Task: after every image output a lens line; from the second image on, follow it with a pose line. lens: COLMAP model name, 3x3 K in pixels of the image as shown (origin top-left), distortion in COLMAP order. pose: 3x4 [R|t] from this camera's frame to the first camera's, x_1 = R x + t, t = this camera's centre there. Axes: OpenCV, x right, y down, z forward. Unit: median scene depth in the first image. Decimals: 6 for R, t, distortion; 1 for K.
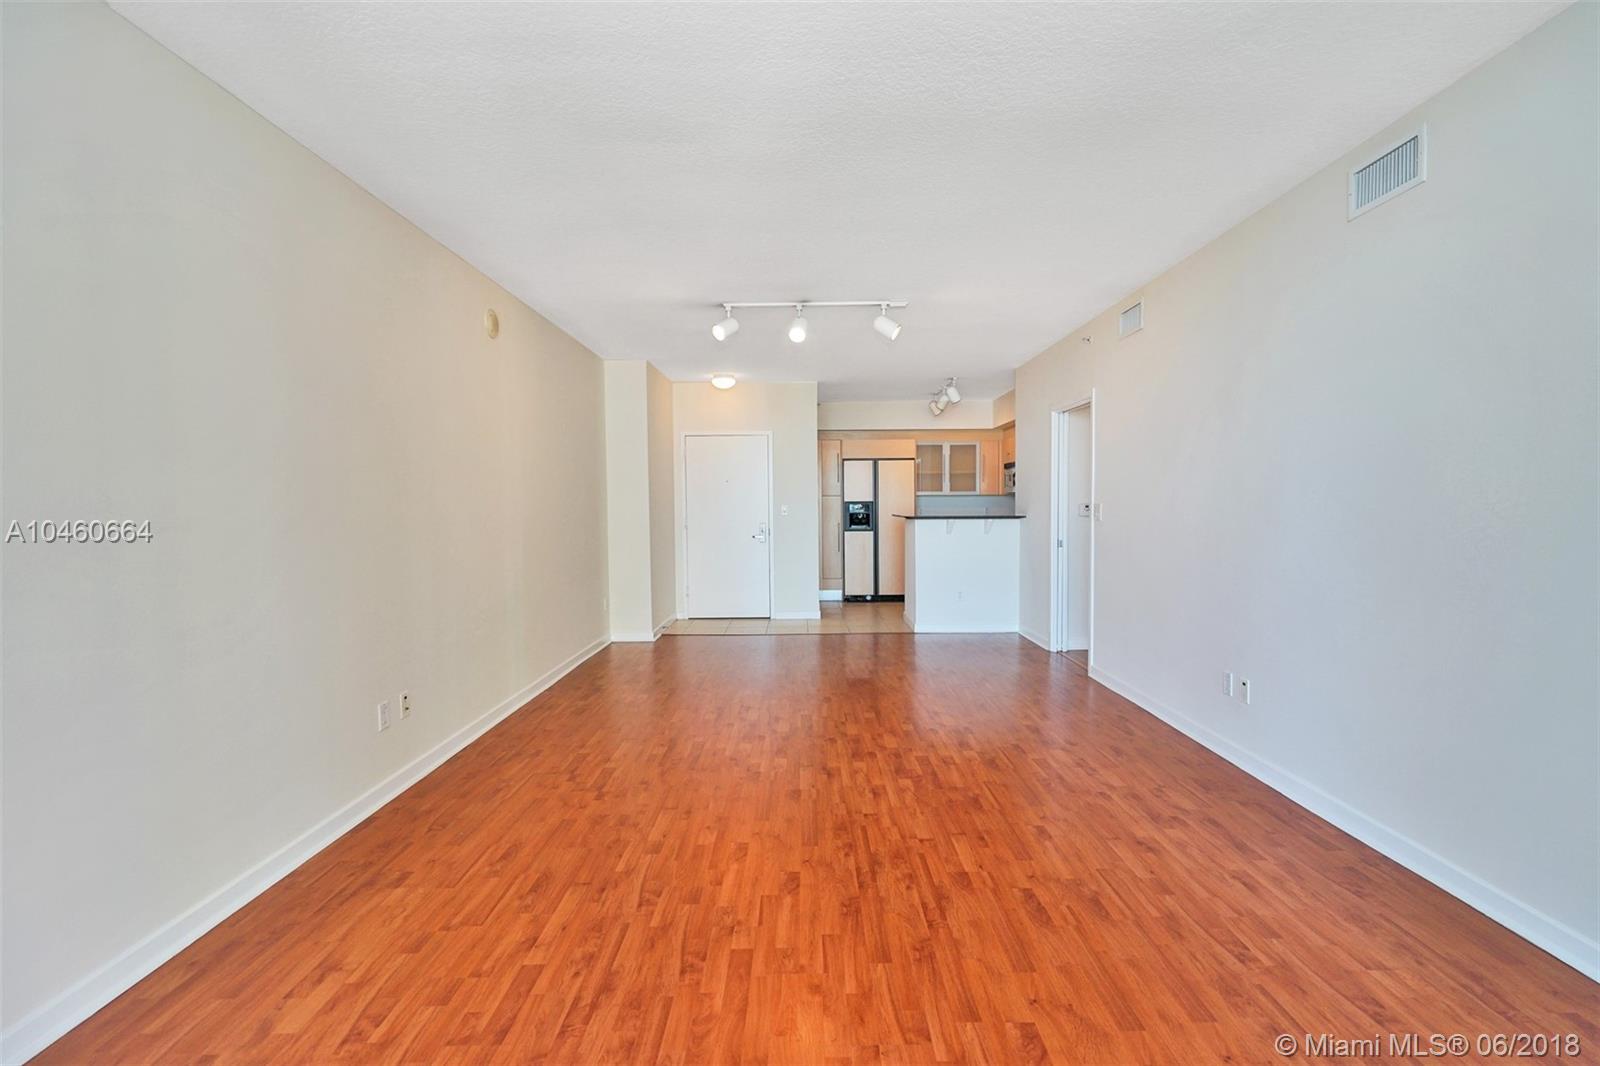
lens RADIAL K [[741.1, 0, 807.6], [0, 741.1, 535.8], [0, 0, 1]] dist [0.000796, 0.000946]
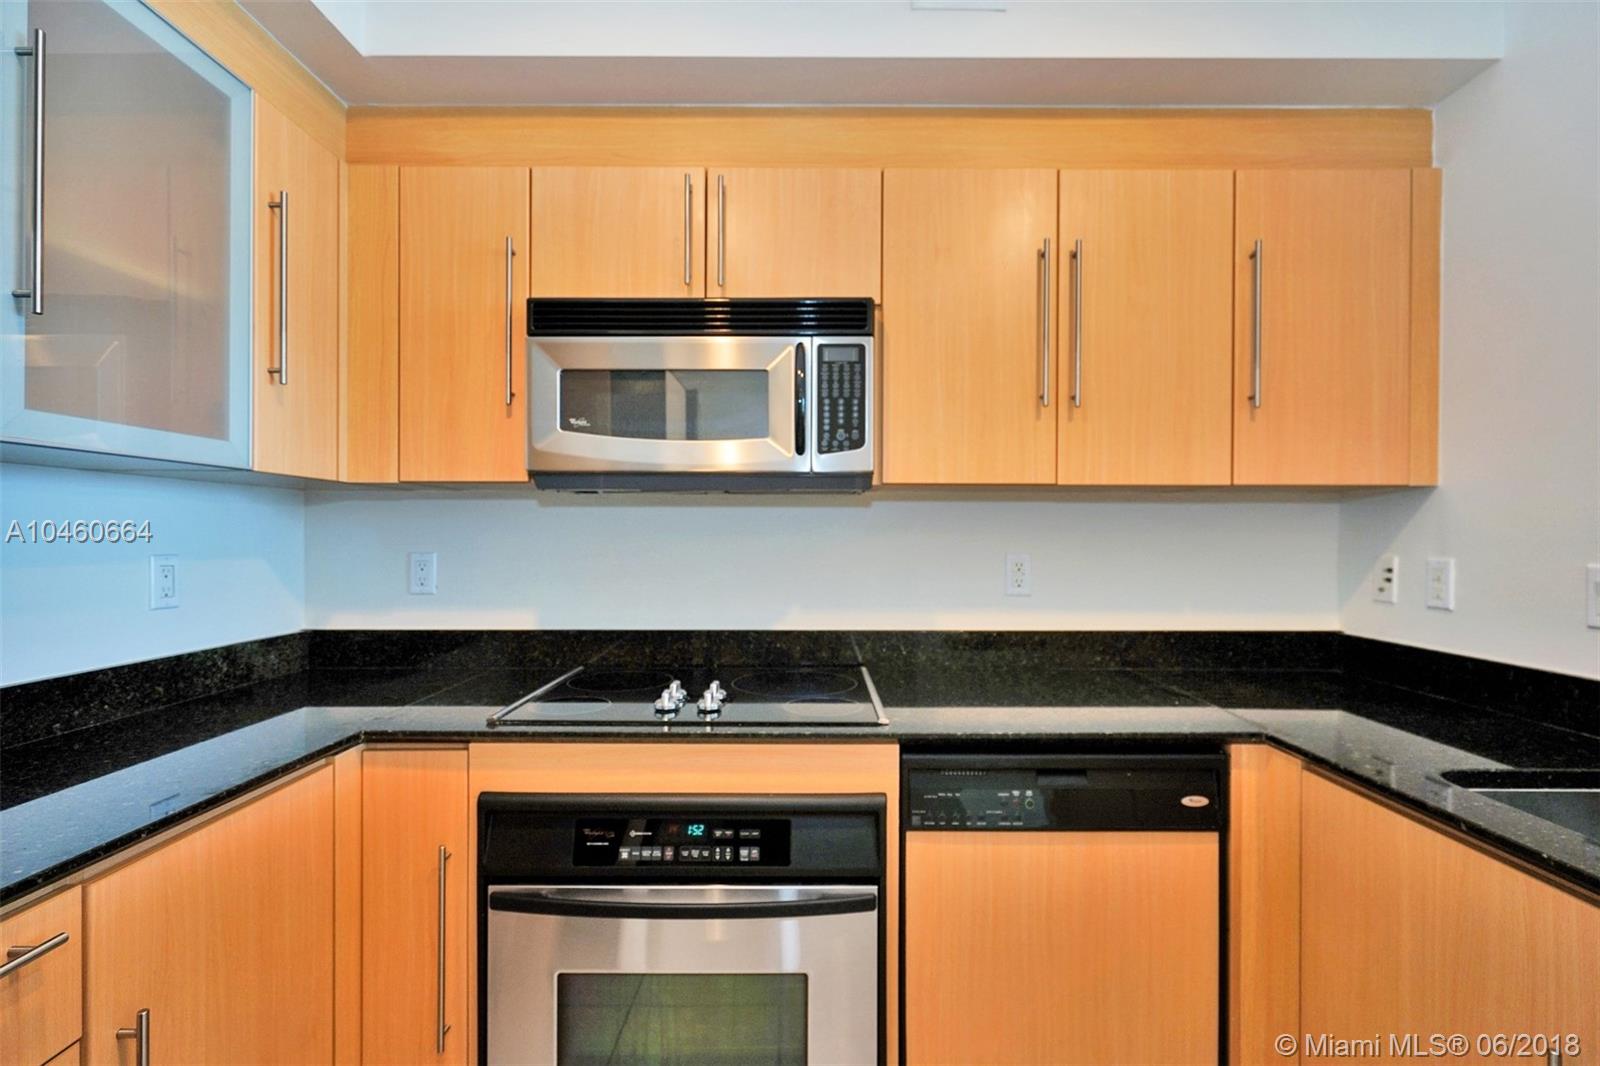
lens RADIAL K [[752.7, 0, 794.6], [0, 752.7, 531.6], [0, 0, 1]] dist [0.001148, 0.000423]
pose [[0.002101, 0.010287, 0.999945, 0.093935], [0.037919, 0.999227, -0.010359, -0.040002], [-0.999279, 0.037938, 0.001709, 0.937193]]
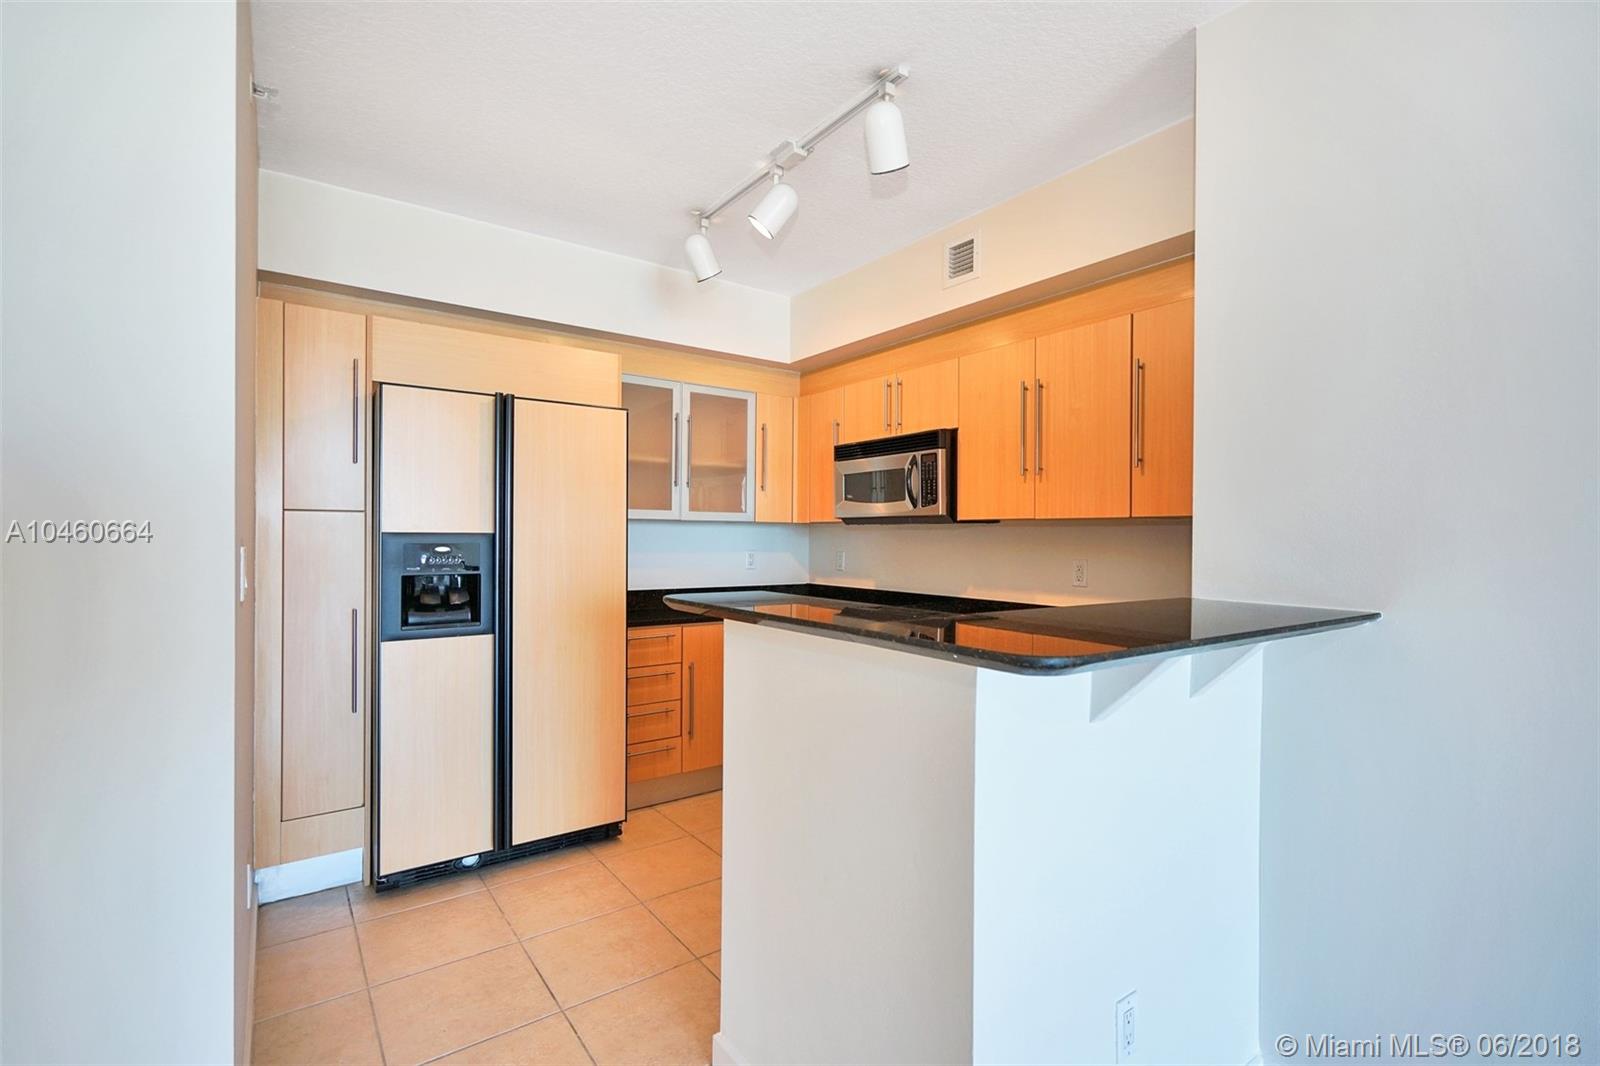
lens RADIAL K [[722.4, 0, 806.8], [0, 722.4, 538.8], [0, 0, 1]] dist [-0.000742, 0.001186]
pose [[0.807557, 0.013109, 0.589643, 0.019430], [0.009854, 0.999314, -0.035713, -0.032463], [-0.589707, 0.034651, 0.806874, 0.687837]]
